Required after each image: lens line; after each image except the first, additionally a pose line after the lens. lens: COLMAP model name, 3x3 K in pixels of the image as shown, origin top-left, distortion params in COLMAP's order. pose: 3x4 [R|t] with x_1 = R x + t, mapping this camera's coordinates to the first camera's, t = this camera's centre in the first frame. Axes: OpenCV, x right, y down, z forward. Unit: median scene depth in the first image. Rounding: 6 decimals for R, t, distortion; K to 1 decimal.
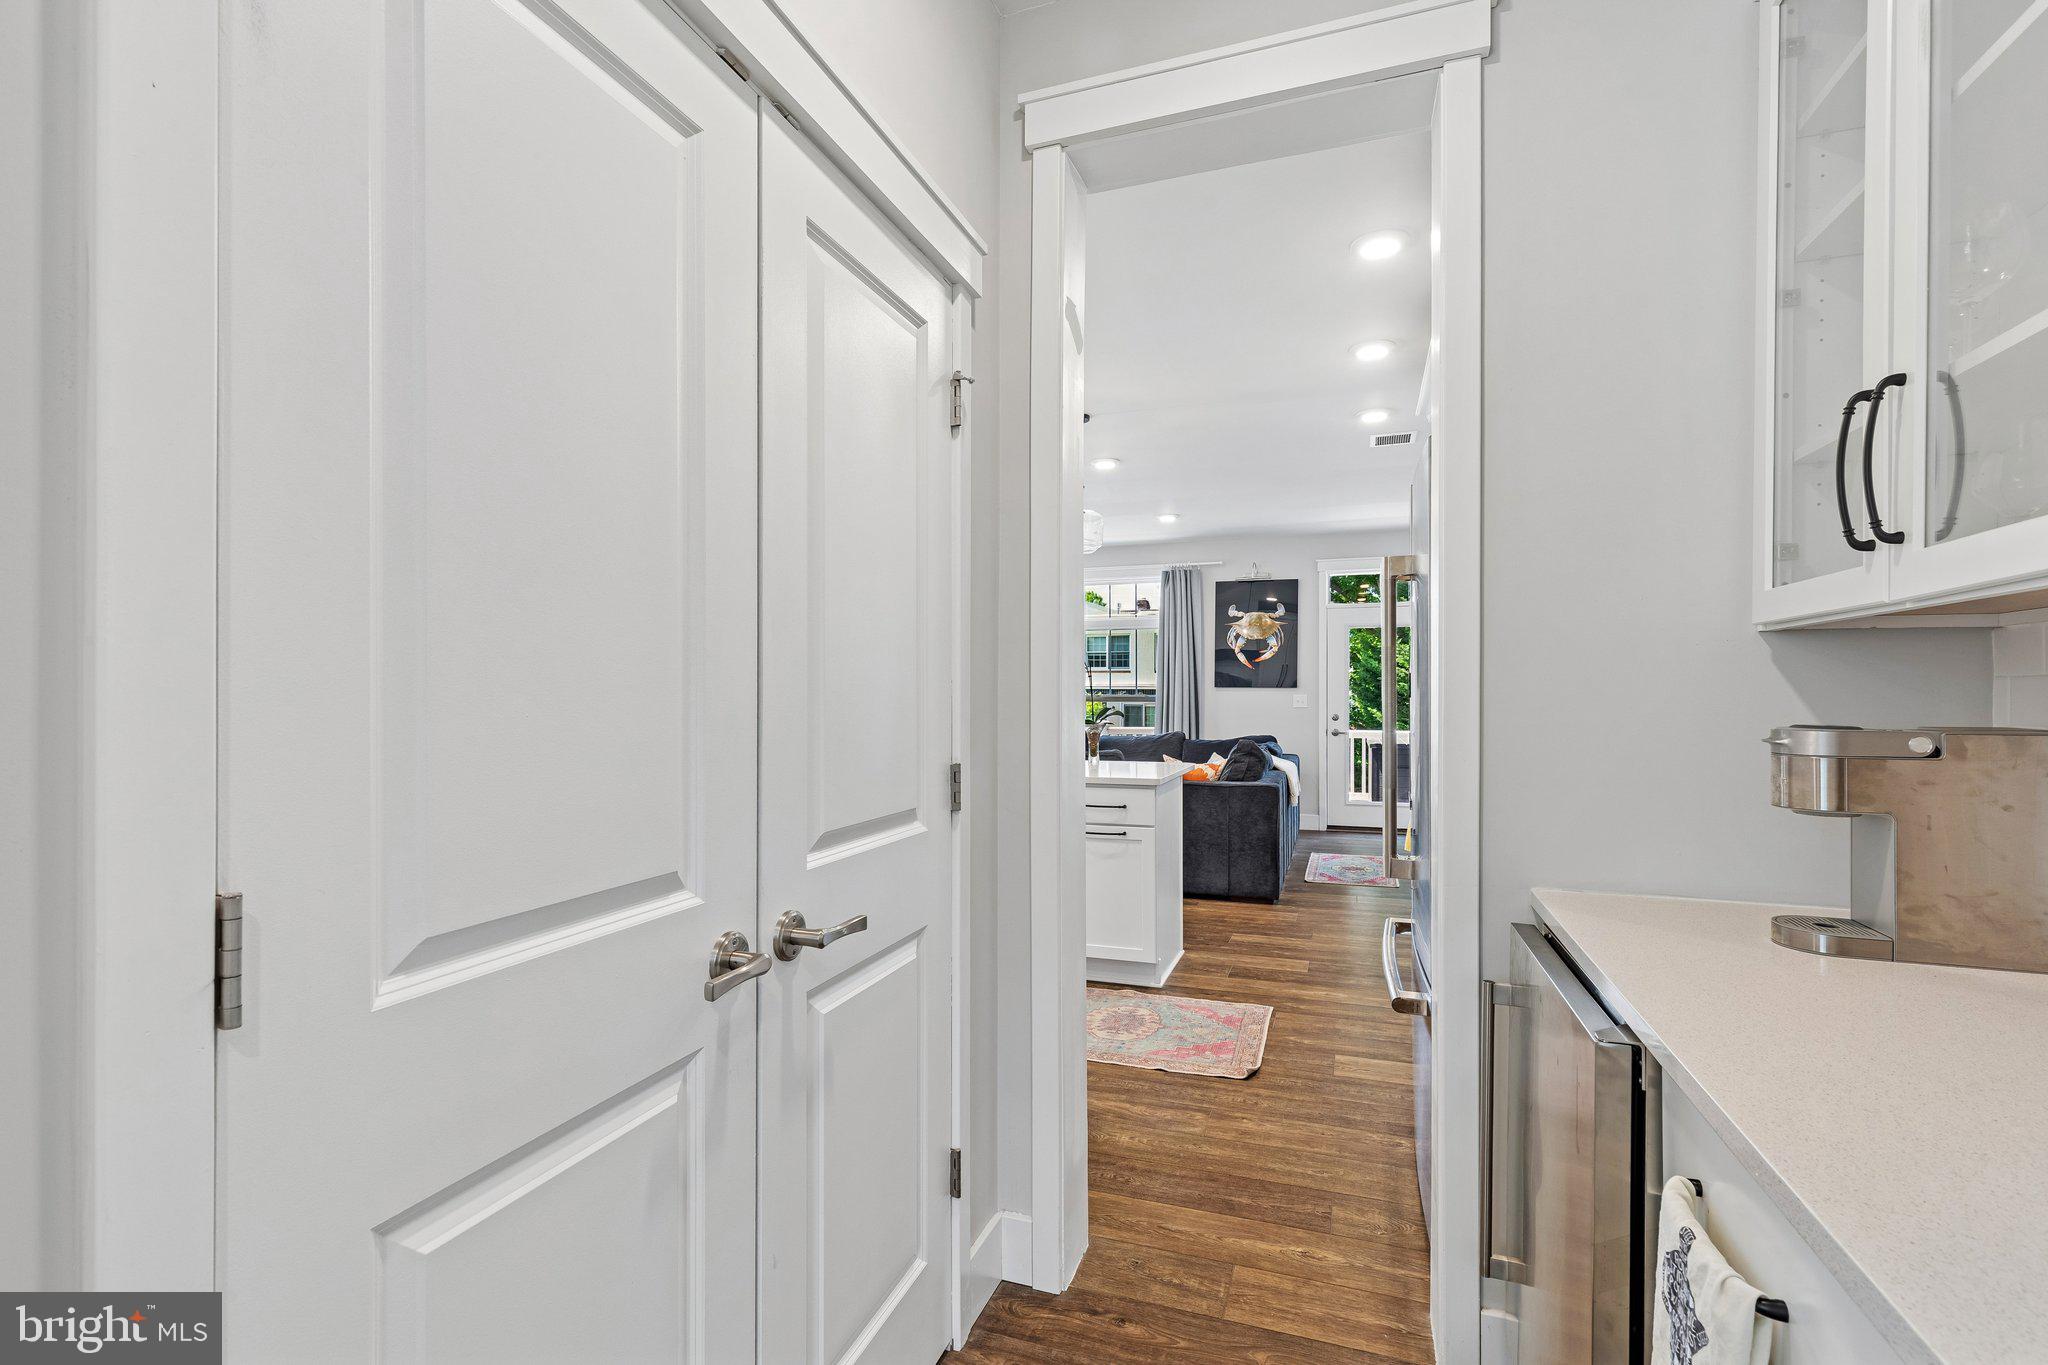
lens RADIAL K [[920.5, 0, 1032.4], [0, 920.5, 692.0], [0, 0, 1]] dist [0.003262, -0.000856]
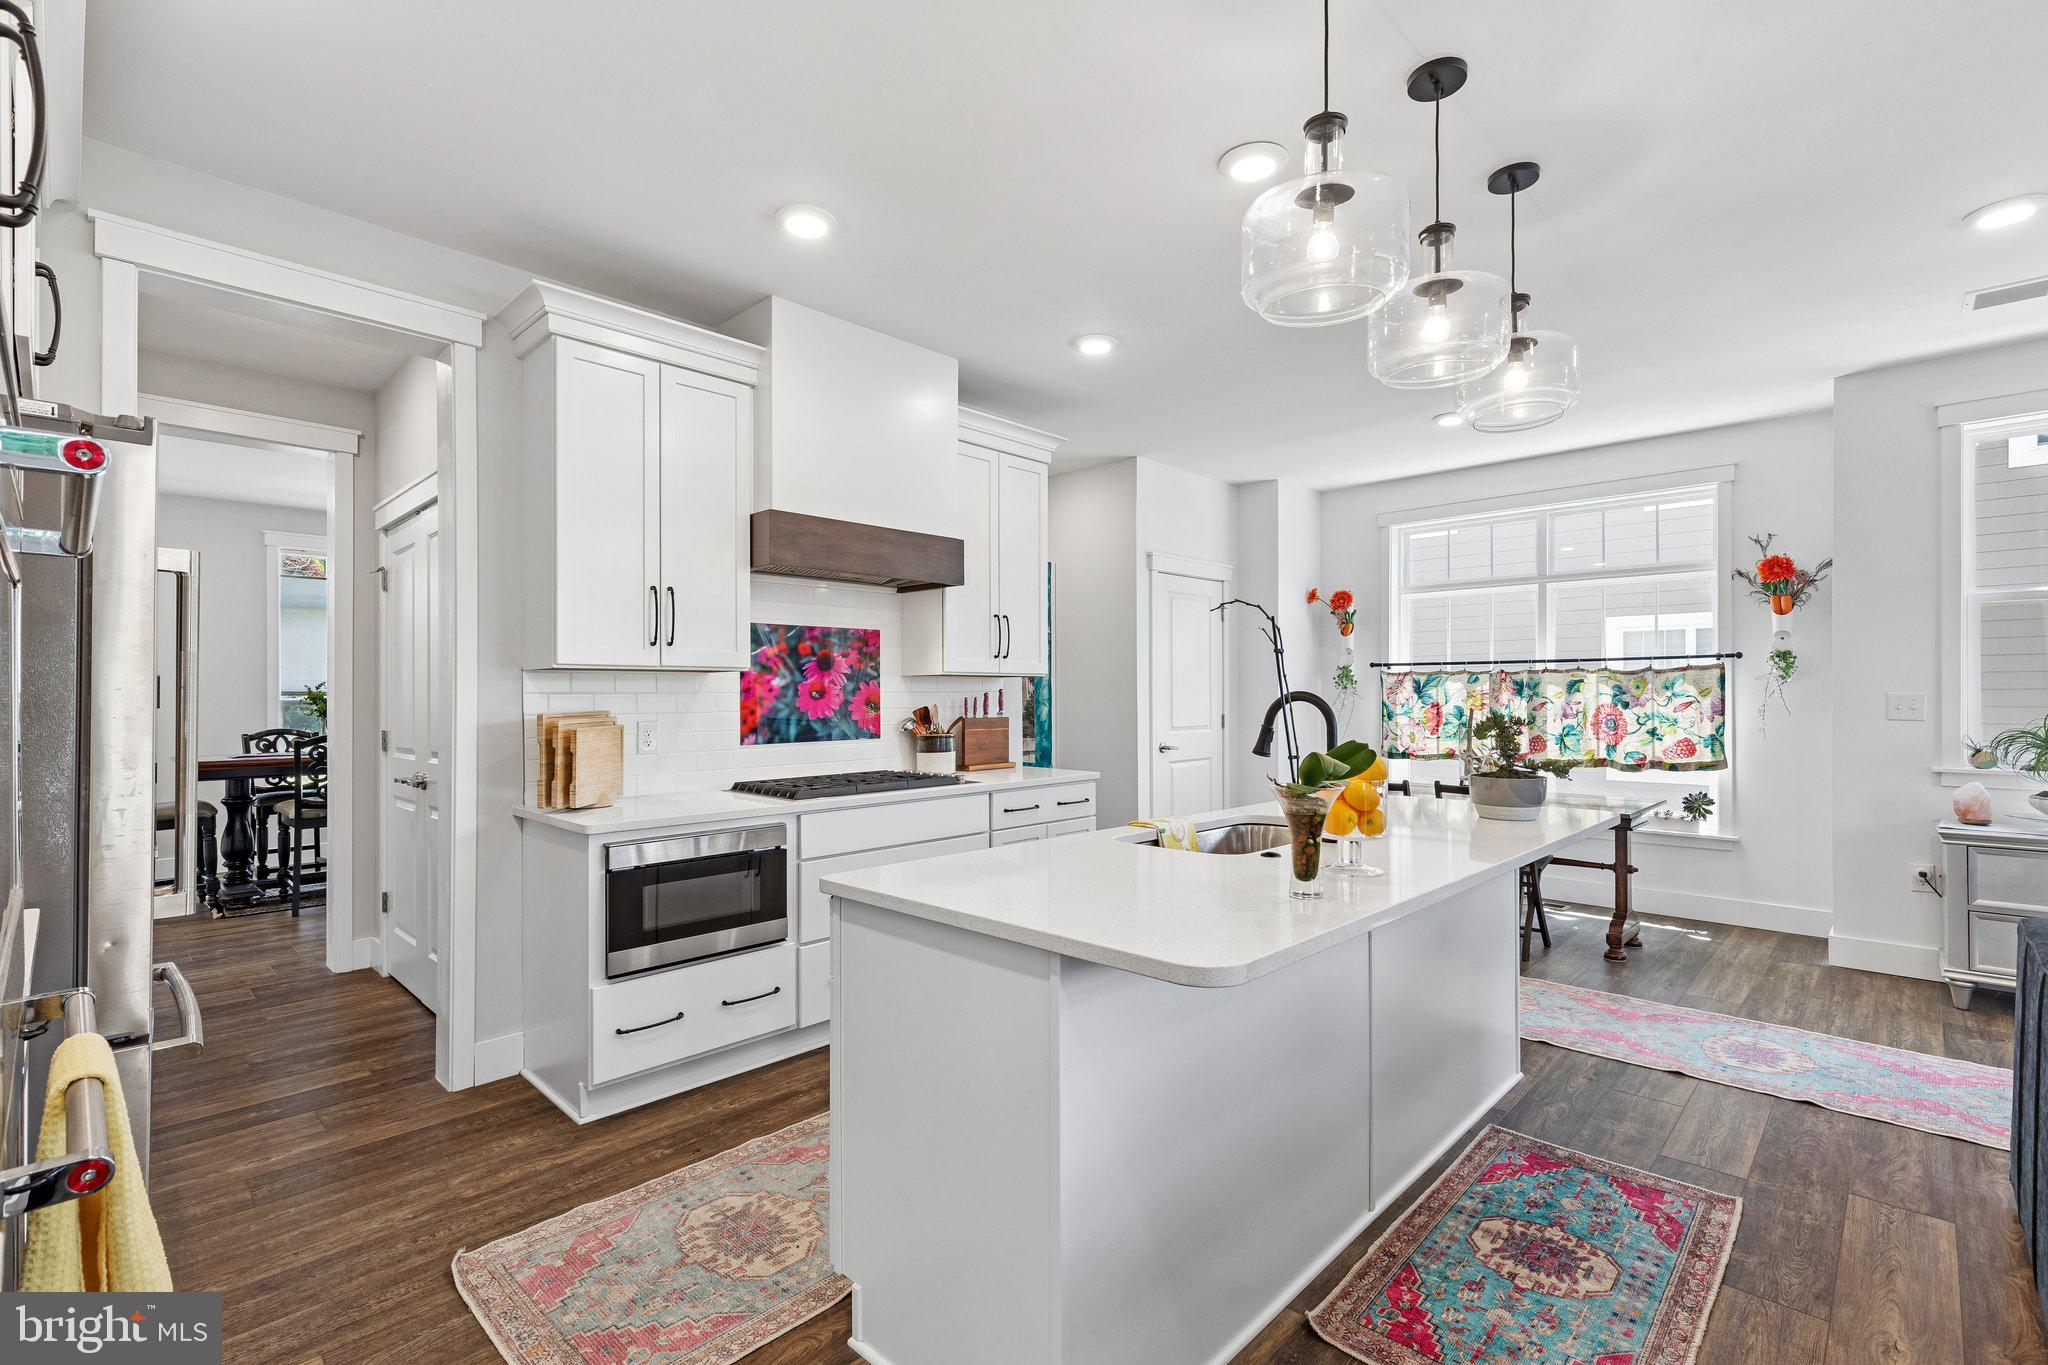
lens RADIAL K [[920.5, 0, 1023.0], [0, 920.5, 695.2], [0, 0, 1]] dist [0.003262, -0.000856]
pose [[-0.418040, 0.001348, -0.908428, 0.477770], [0.006956, 0.999974, -0.001717, 0.001175], [0.908402, -0.007037, -0.418039, 1.173825]]
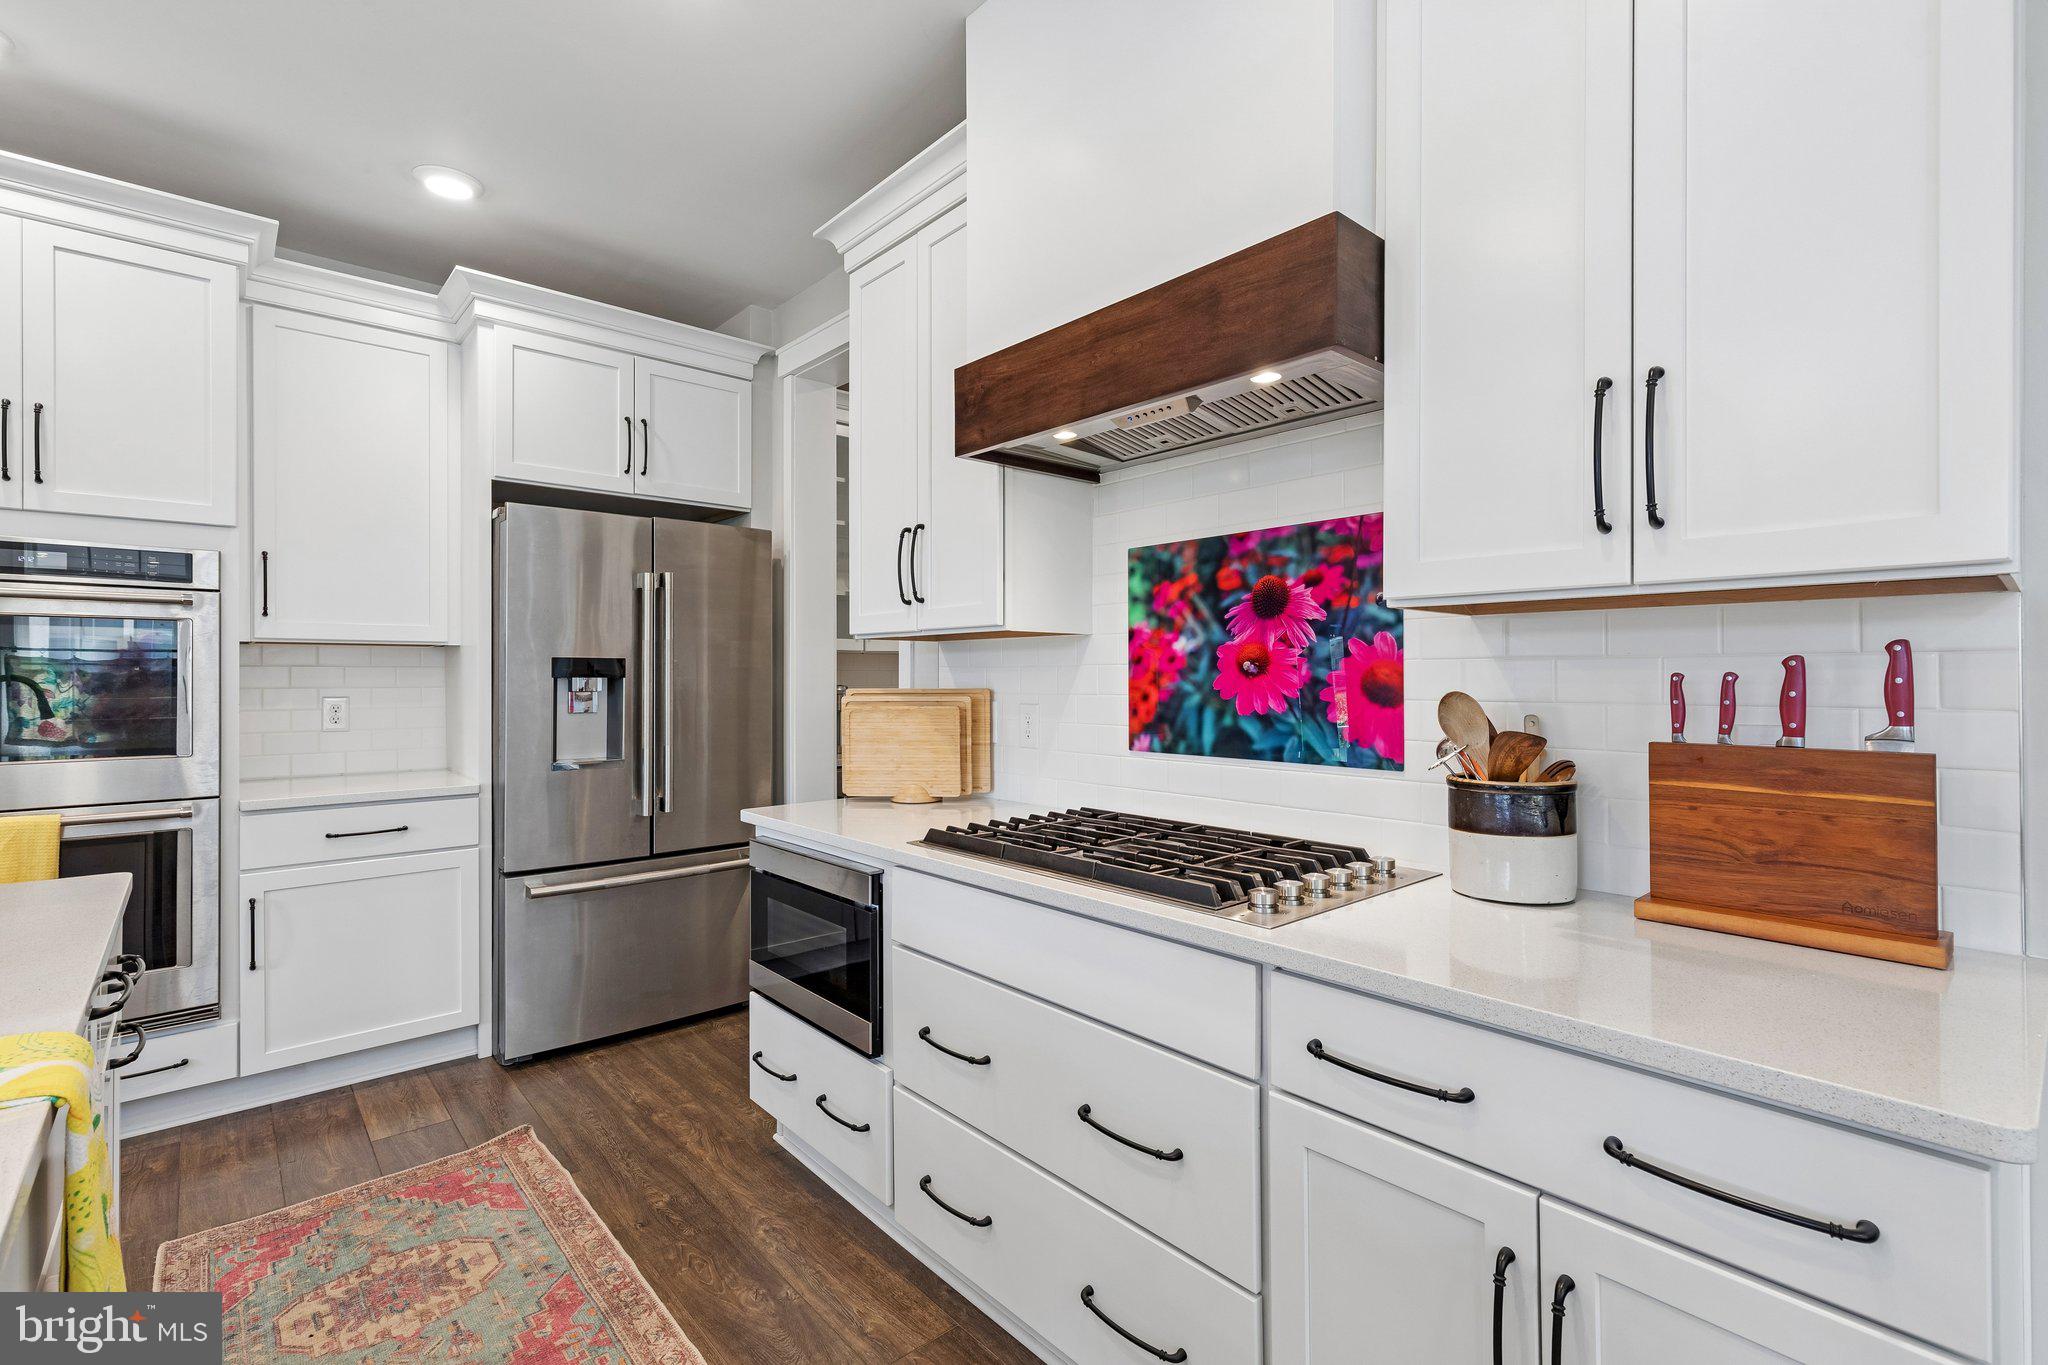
lens RADIAL K [[920.5, 0, 1026.4], [0, 920.5, 670.2], [0, 0, 1]] dist [0.003262, -0.000856]
pose [[-0.874677, 0.003638, 0.484693, -0.396382], [0.000666, 0.999980, -0.006303, 0.002298], [-0.484706, -0.005190, -0.874662, 1.061693]]
